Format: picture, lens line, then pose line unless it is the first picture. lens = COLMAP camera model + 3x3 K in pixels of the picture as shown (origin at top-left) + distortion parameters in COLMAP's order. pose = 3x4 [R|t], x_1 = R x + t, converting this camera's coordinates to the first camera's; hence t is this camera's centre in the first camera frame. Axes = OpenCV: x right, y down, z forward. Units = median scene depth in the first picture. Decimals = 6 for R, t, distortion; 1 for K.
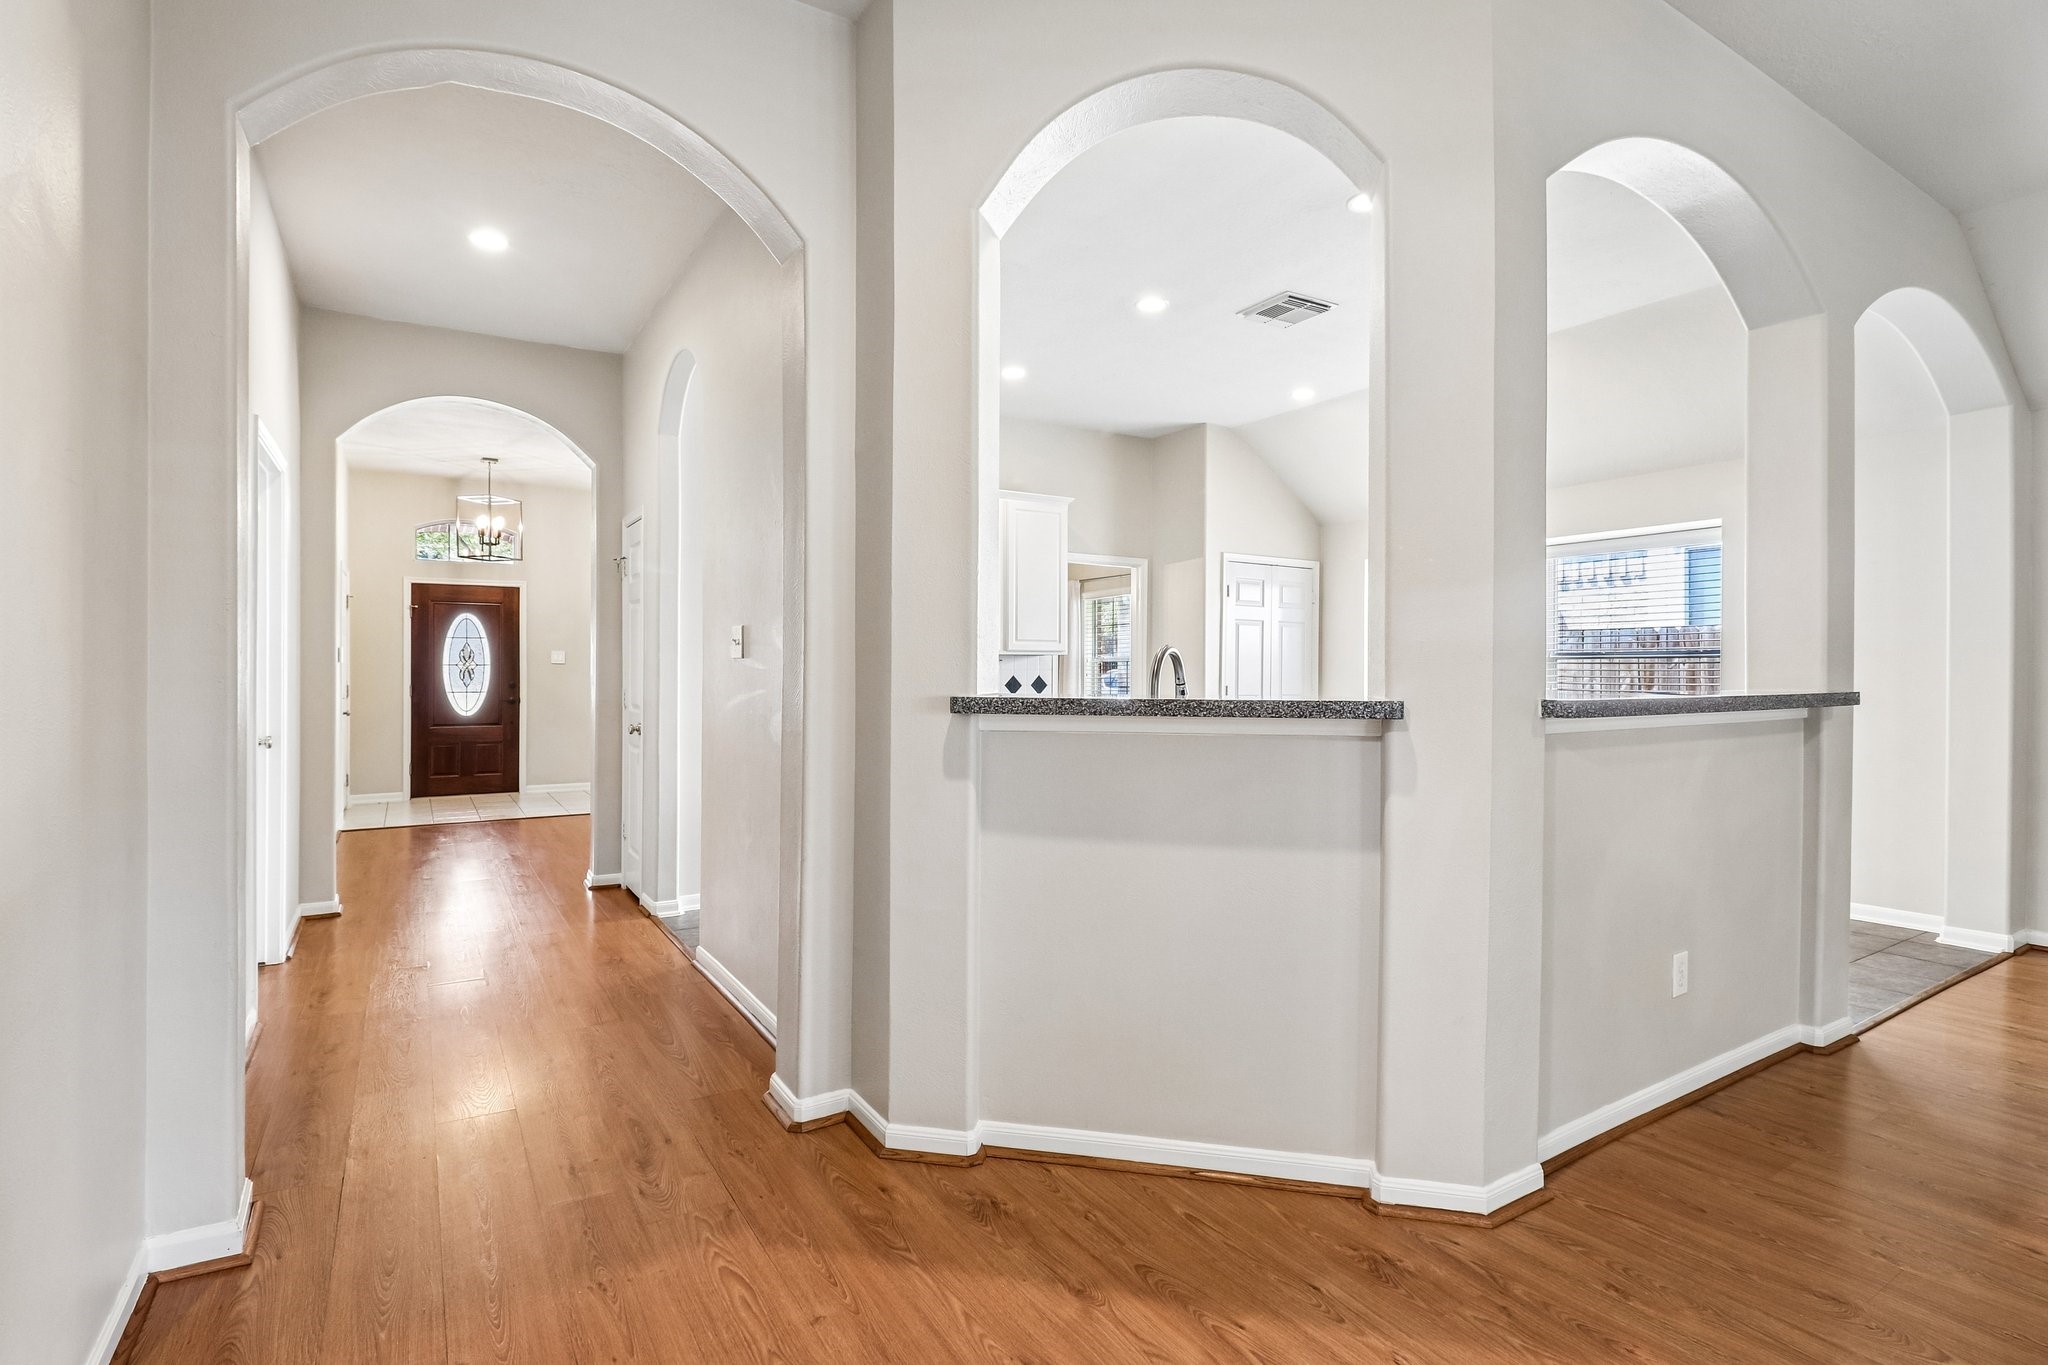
lens RADIAL K [[981.5, 0, 1010.3], [0, 981.5, 640.8], [0, 0, 1]] dist [-0.004878, -0.009725]
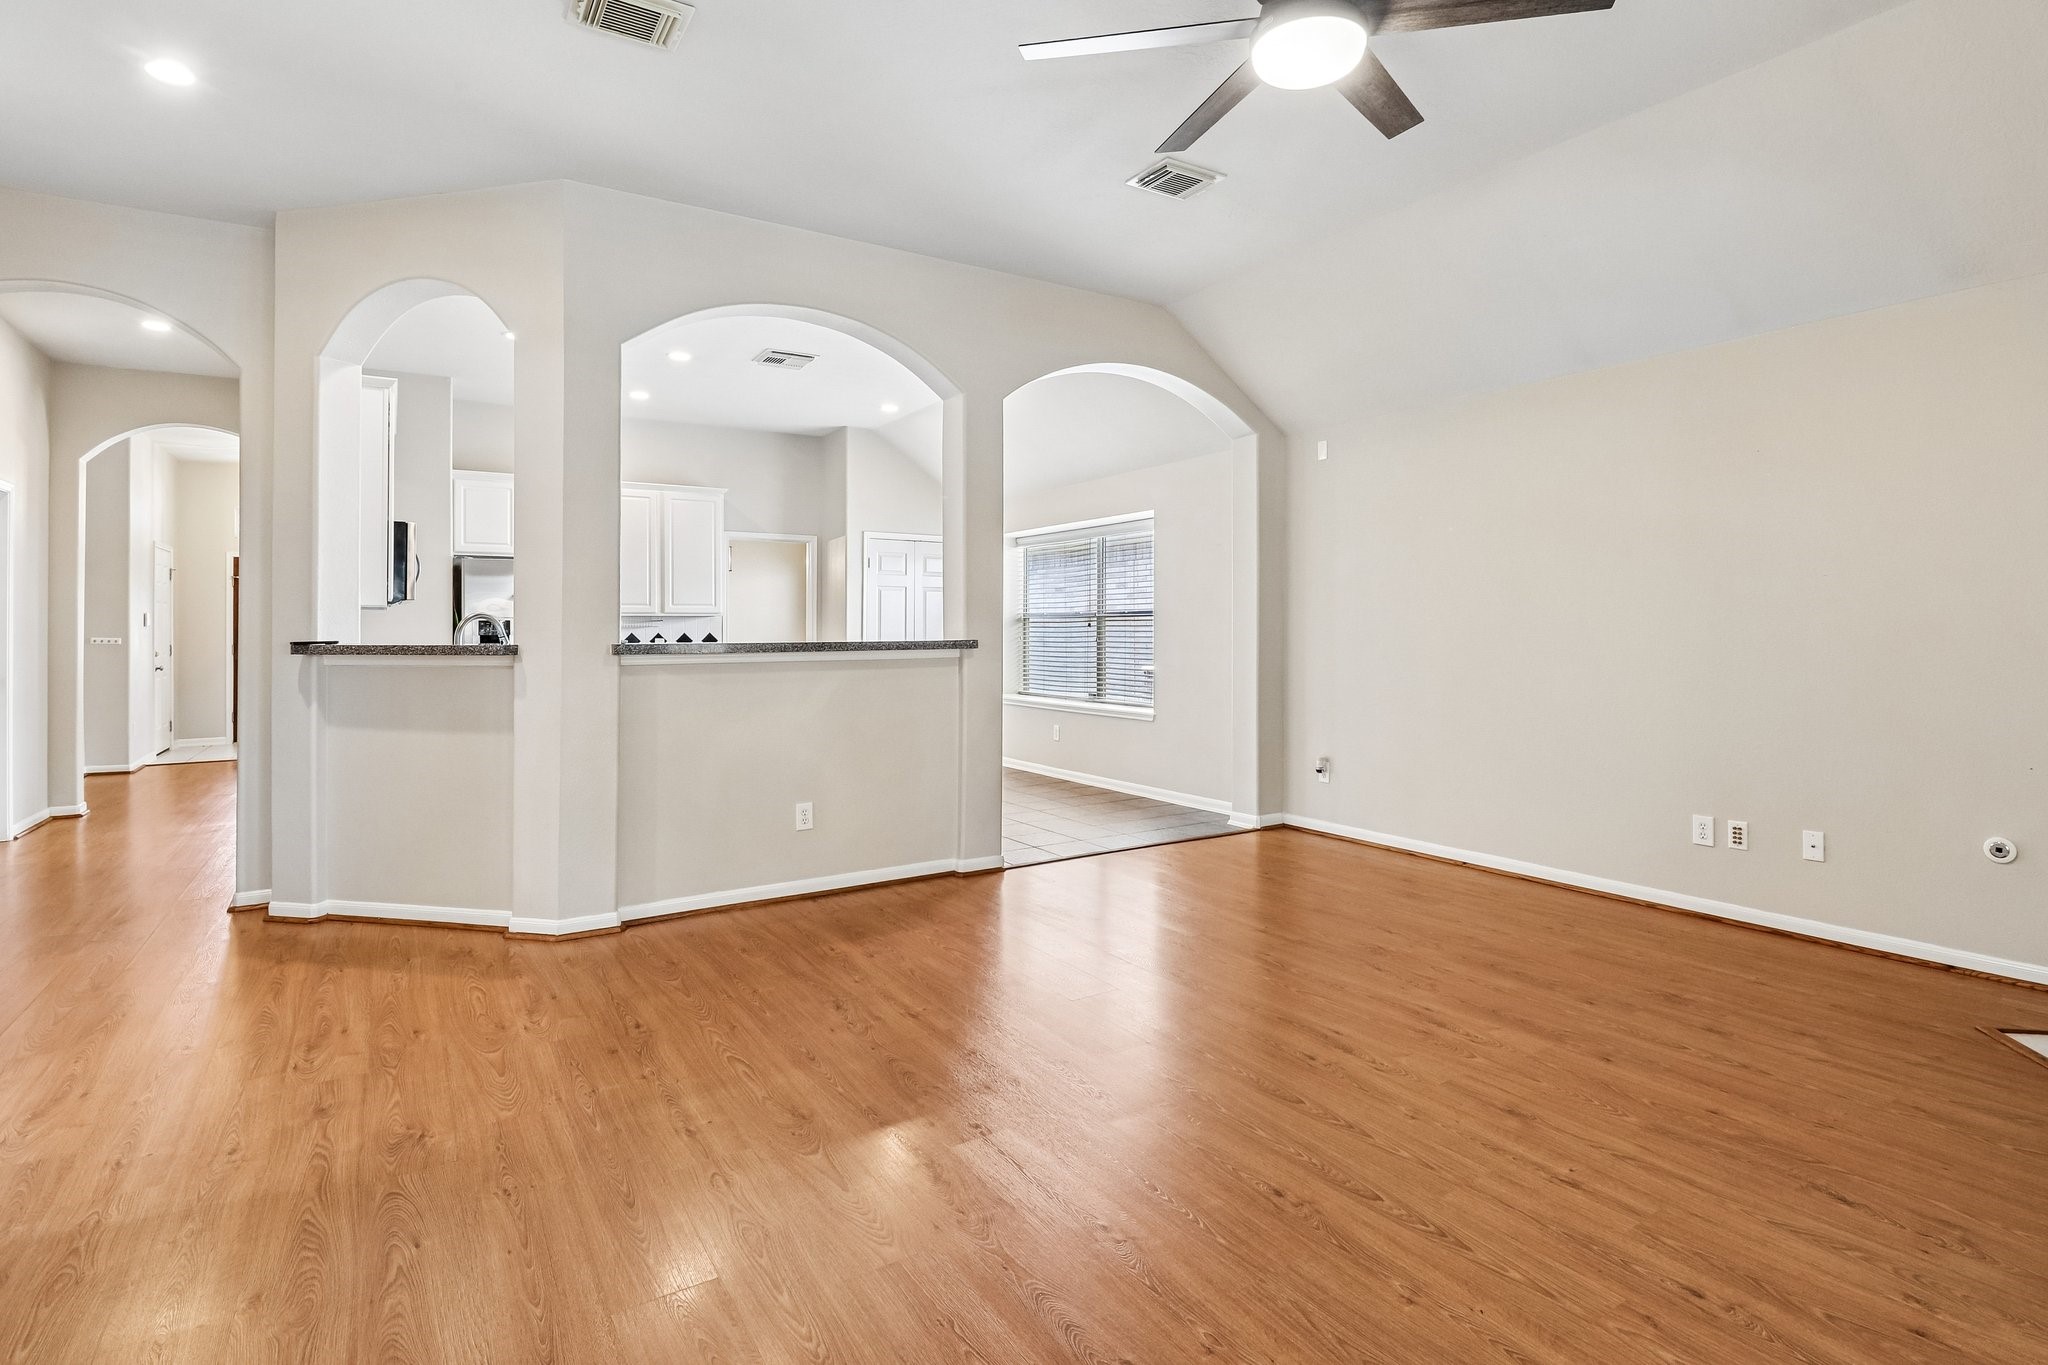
lens RADIAL K [[981.5, 0, 1054.3], [0, 981.5, 626.7], [0, 0, 1]] dist [-0.004878, -0.009725]
pose [[0.999417, -0.003985, 0.033905, 0.611172], [0.003007, 0.999579, 0.028850, -0.008813], [-0.034006, -0.028731, 0.999009, -0.361360]]
